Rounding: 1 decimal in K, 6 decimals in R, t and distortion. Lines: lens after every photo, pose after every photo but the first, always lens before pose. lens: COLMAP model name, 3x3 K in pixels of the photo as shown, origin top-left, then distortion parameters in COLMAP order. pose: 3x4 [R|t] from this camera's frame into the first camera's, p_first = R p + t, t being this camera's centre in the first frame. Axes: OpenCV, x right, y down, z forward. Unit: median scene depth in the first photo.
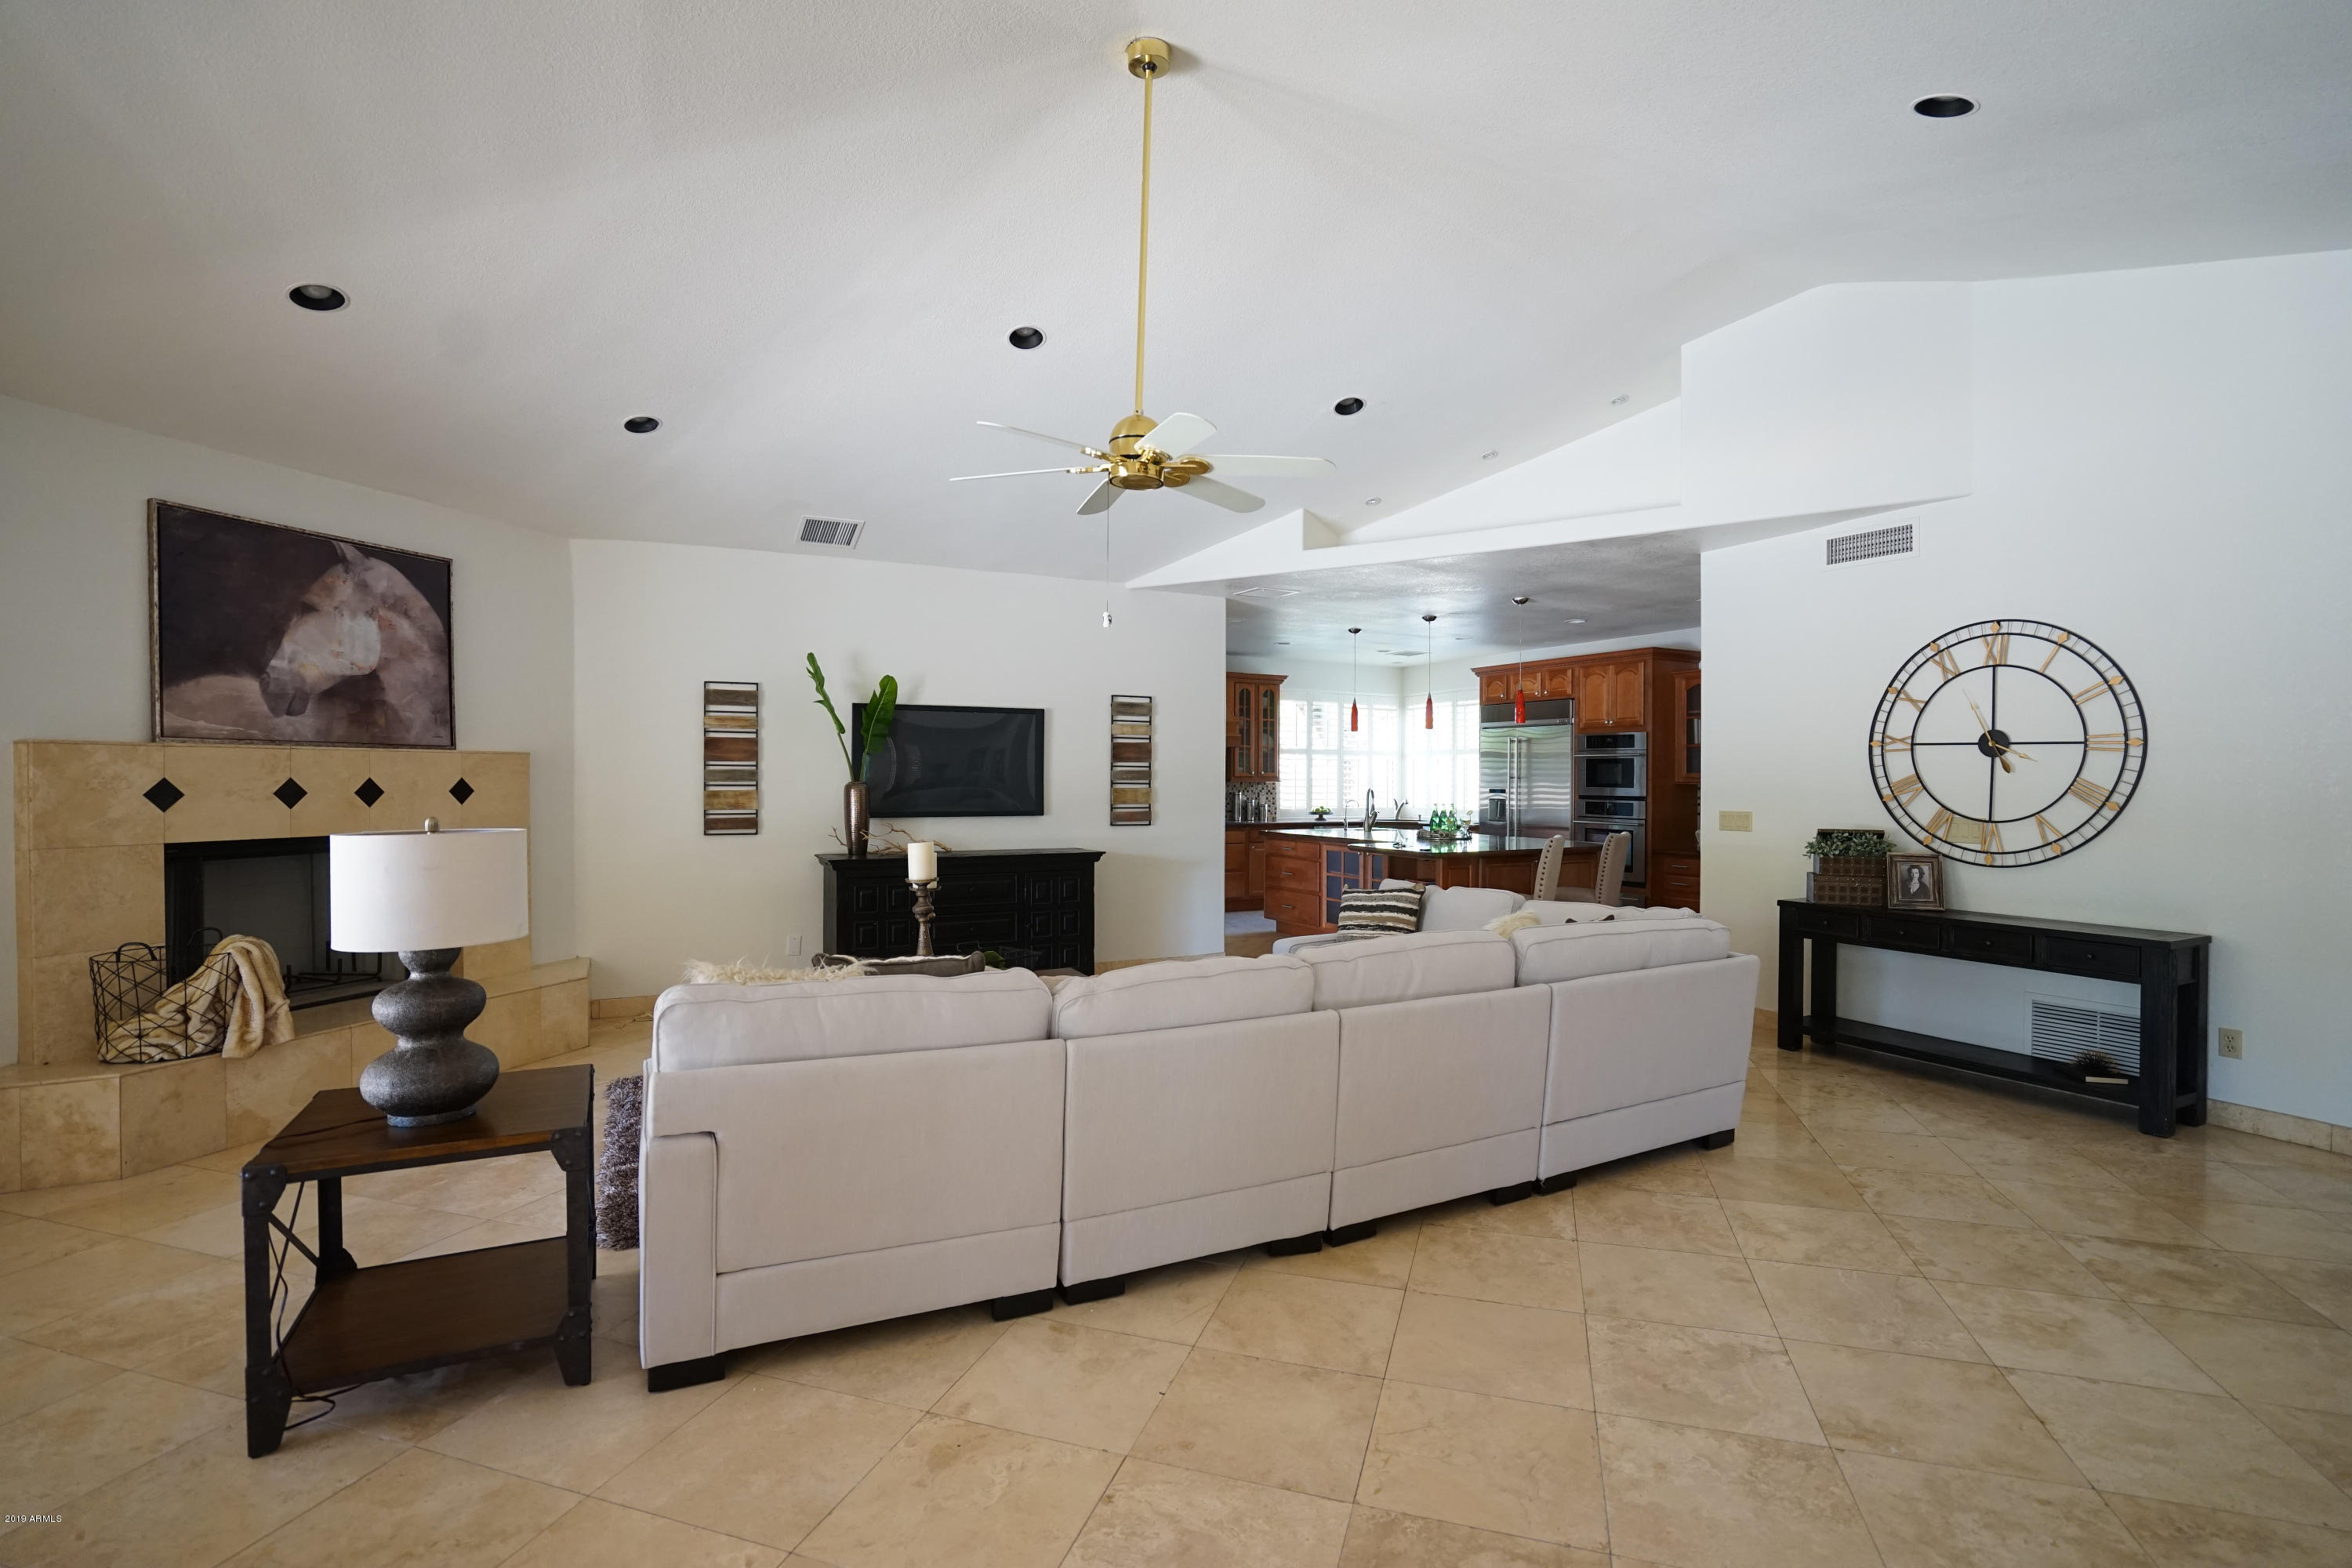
lens RADIAL K [[1077.3, 0, 1181.1], [0, 1077.3, 790.5], [0, 0, 1]] dist [-0.049159, 0.015037]
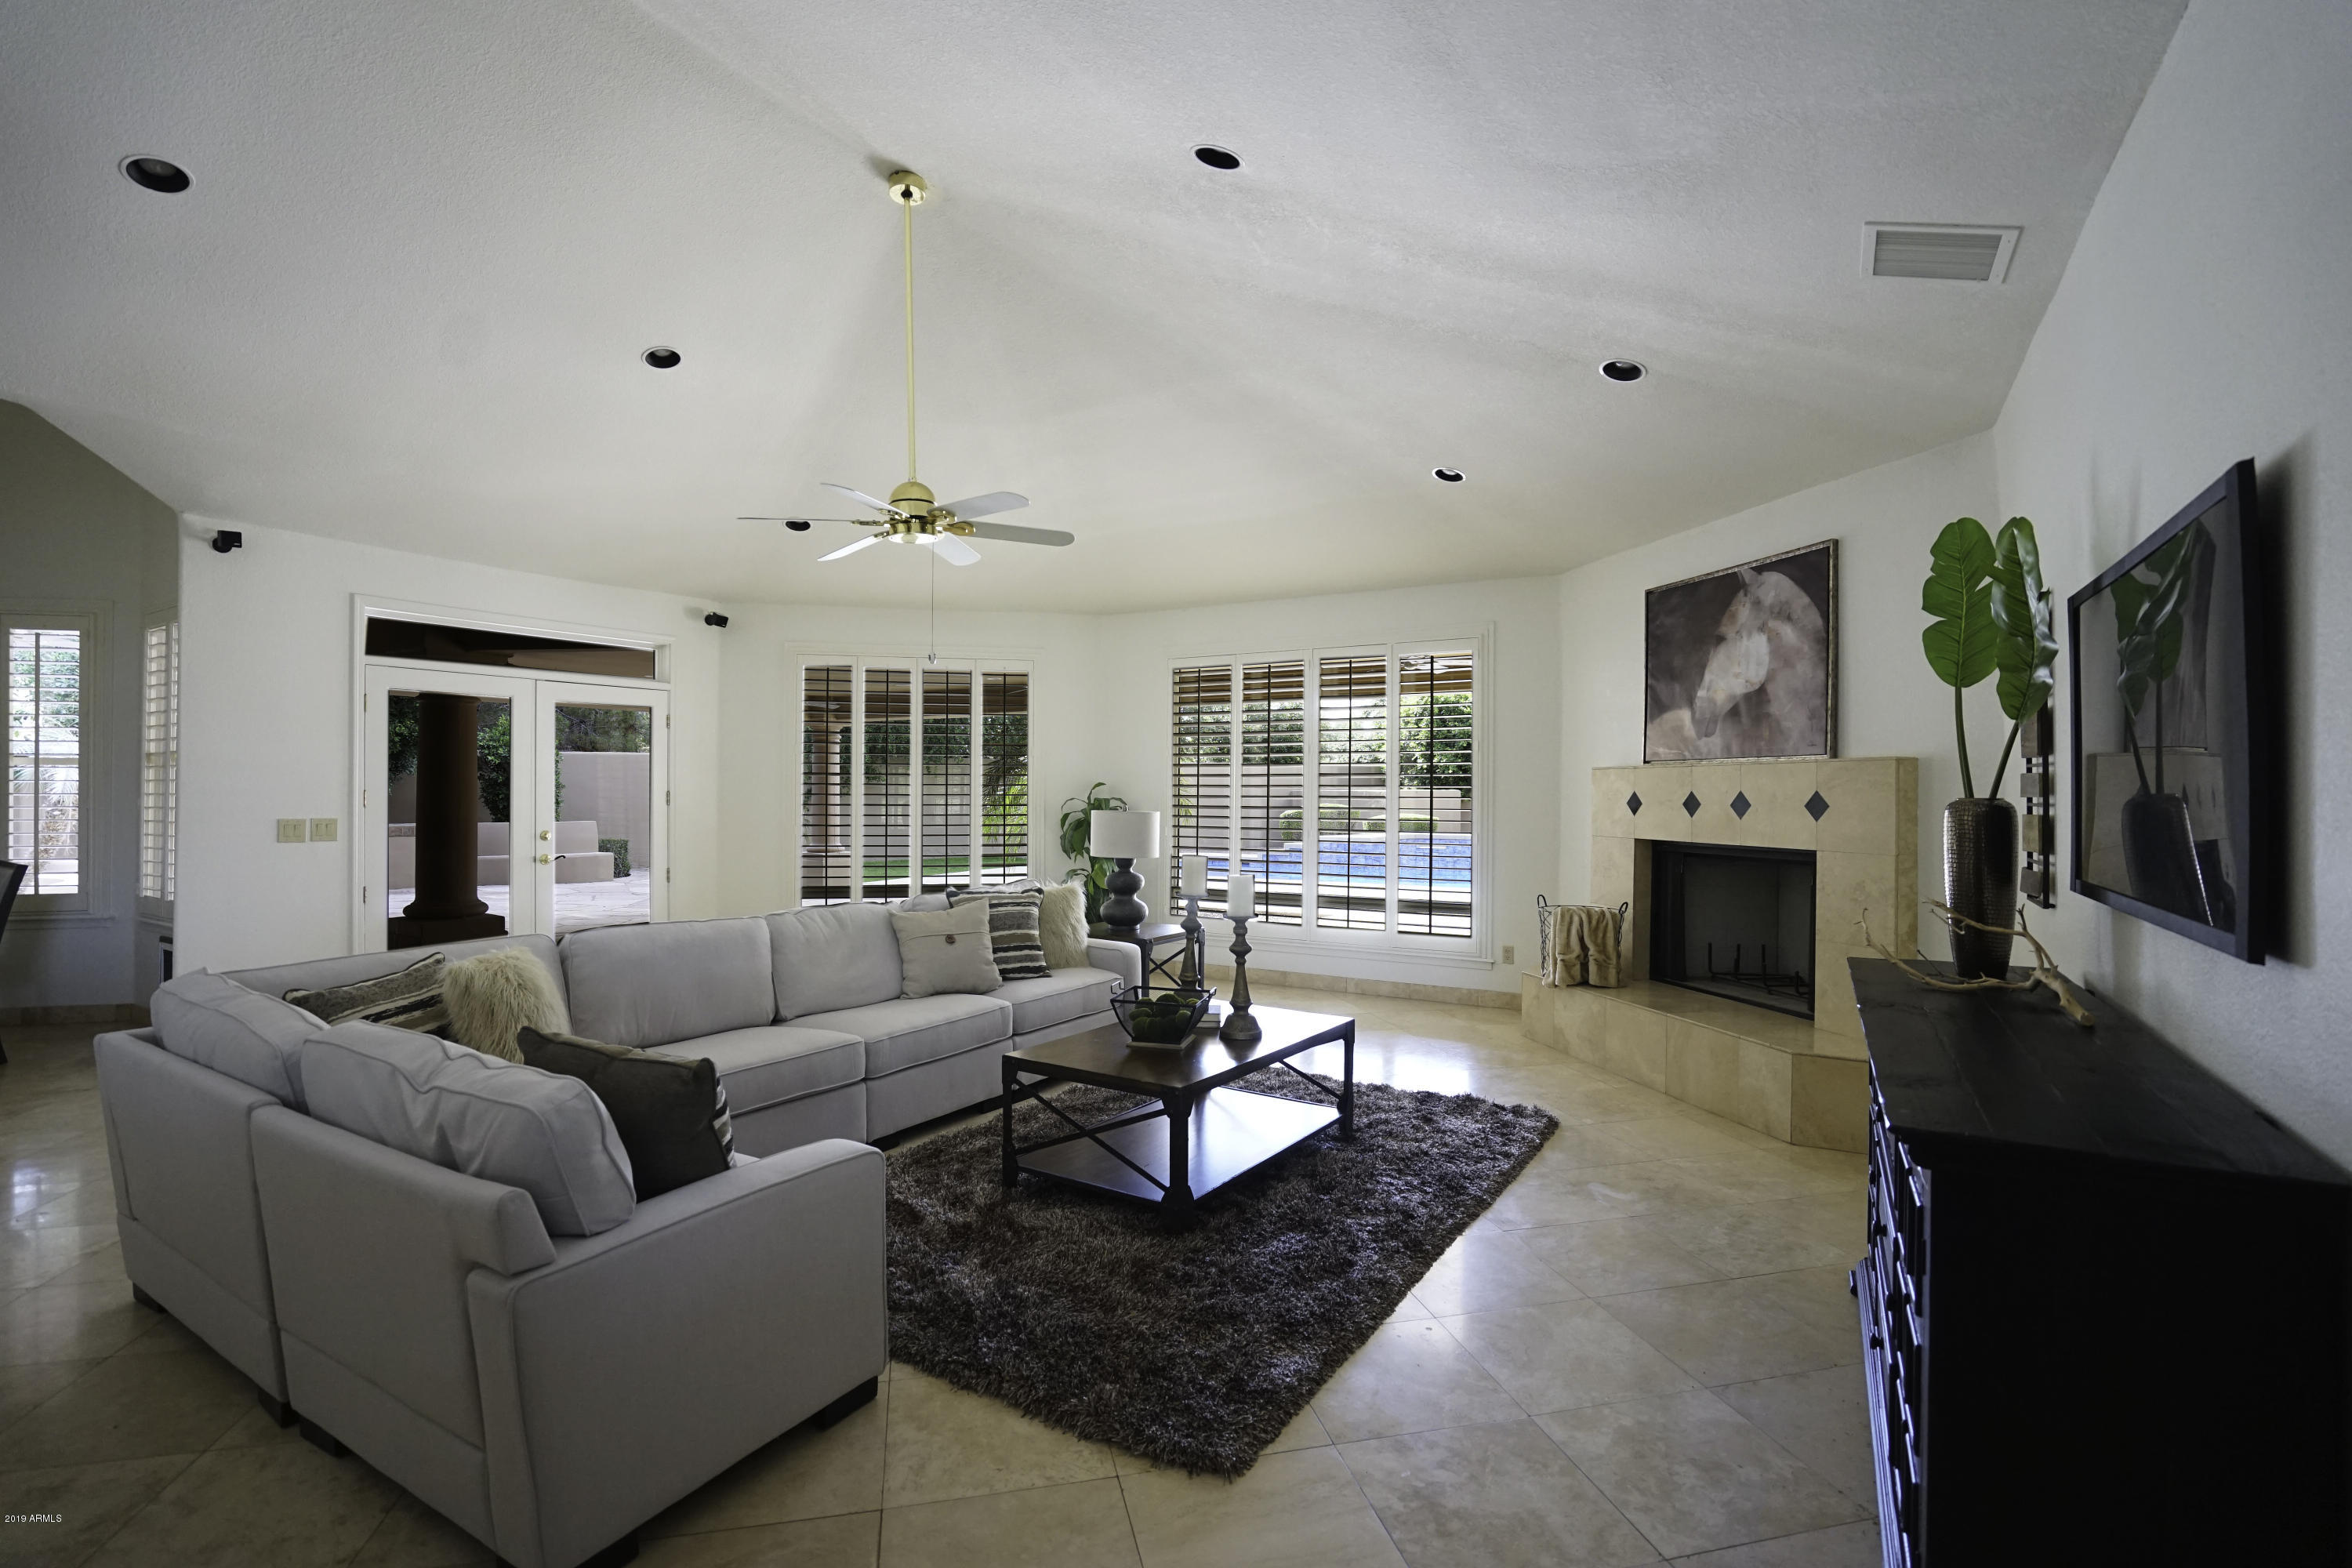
lens RADIAL K [[1077.3, 0, 1178.2], [0, 1077.3, 781.5], [0, 0, 1]] dist [-0.049159, 0.015037]
pose [[-0.857819, -0.007951, -0.513890, 0.227949], [-0.009740, 0.999952, 0.000788, -0.015915], [0.513859, 0.005681, -0.857856, 1.545040]]
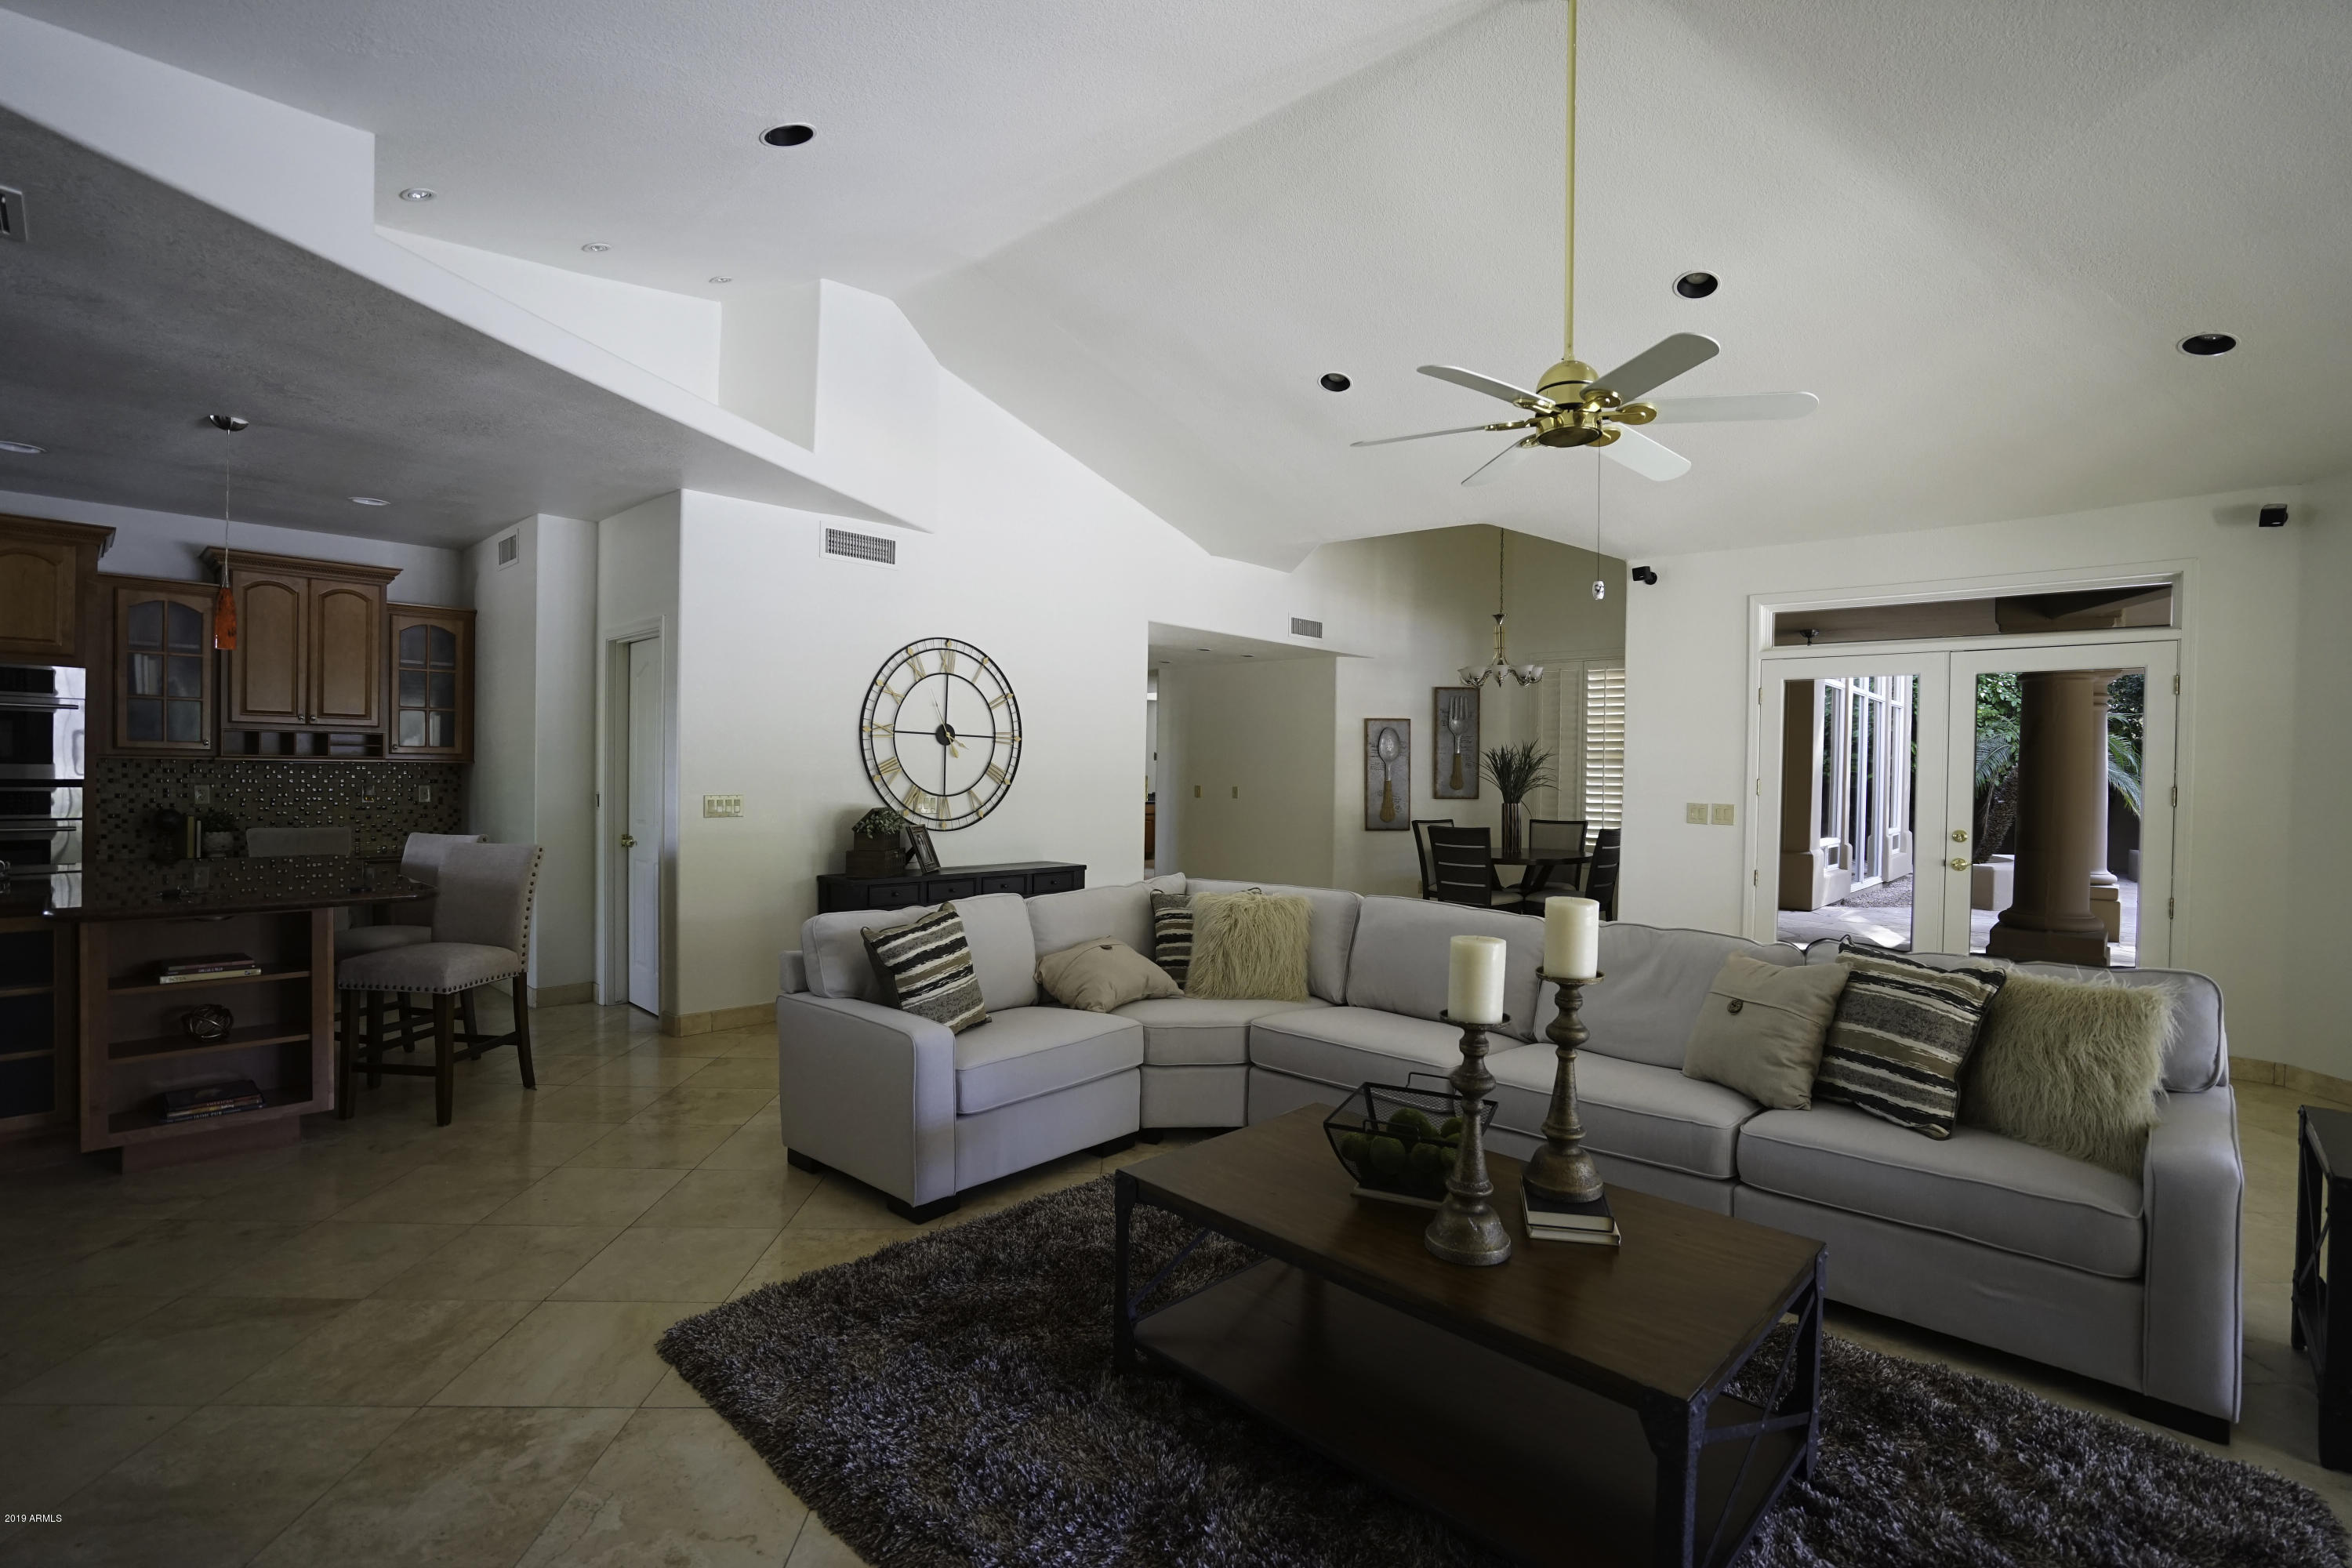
lens RADIAL K [[1077.3, 0, 1179.3], [0, 1077.3, 777.3], [0, 0, 1]] dist [-0.049159, 0.015037]
pose [[-0.338363, -0.013788, 0.940915, -0.541091], [-0.005191, 0.999905, 0.012786, -0.010647], [-0.941001, -0.000558, -0.338402, 1.138742]]
